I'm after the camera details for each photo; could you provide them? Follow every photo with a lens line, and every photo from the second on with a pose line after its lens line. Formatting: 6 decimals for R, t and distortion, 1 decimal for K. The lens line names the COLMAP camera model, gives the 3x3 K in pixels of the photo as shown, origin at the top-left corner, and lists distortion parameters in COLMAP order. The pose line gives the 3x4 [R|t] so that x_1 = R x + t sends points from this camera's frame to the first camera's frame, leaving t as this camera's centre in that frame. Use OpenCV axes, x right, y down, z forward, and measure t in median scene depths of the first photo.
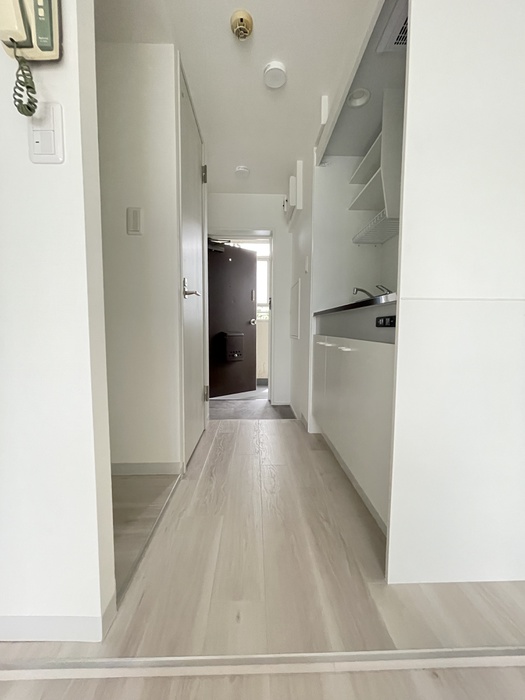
lens RADIAL K [[283.7, 0, 263.6], [0, 283.7, 350.4], [0, 0, 1]] dist [-0.002878, 0.000510]
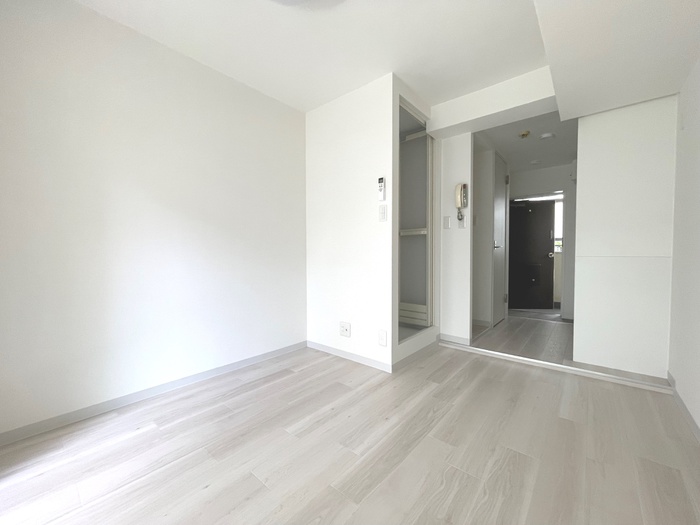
lens RADIAL K [[283.7, 0, 349.7], [0, 283.7, 261.9], [0, 0, 1]] dist [-0.002878, 0.000510]
pose [[0.747368, 0.009597, -0.664341, 0.344395], [-0.042334, 0.998552, -0.033200, 0.032840], [0.663060, 0.052937, 0.746692, -1.393595]]
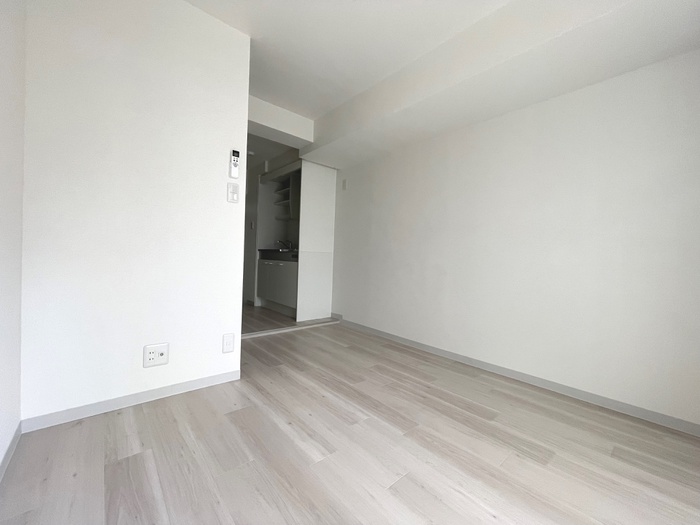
lens RADIAL K [[283.7, 0, 348.1], [0, 283.7, 262.0], [0, 0, 1]] dist [-0.002878, 0.000510]
pose [[0.771839, 0.010861, 0.635725, -0.876151], [0.014806, 0.999276, -0.035049, 0.071492], [-0.635645, 0.036465, 0.771120, -1.448405]]
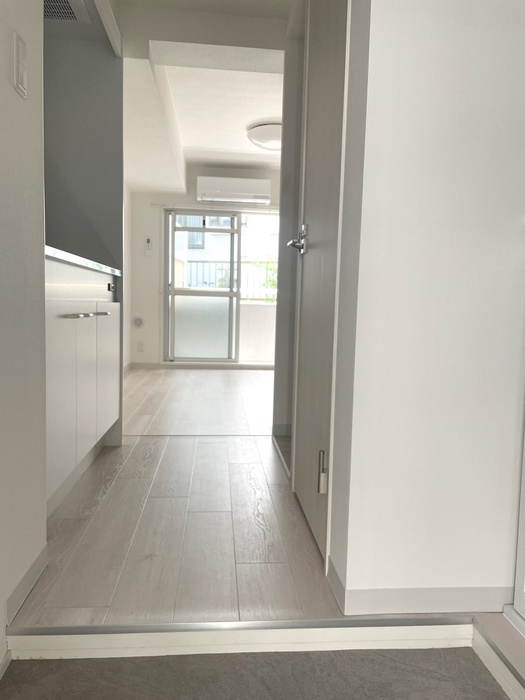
lens RADIAL K [[540.3, 0, 267.5], [0, 540.3, 351.9], [0, 0, 1]] dist [0.047606, -0.027405]
pose [[-0.997053, -0.025670, -0.072289, -0.104176], [-0.037014, 0.986382, 0.160252, -0.157167], [0.067191, 0.162455, -0.984426, 2.351985]]
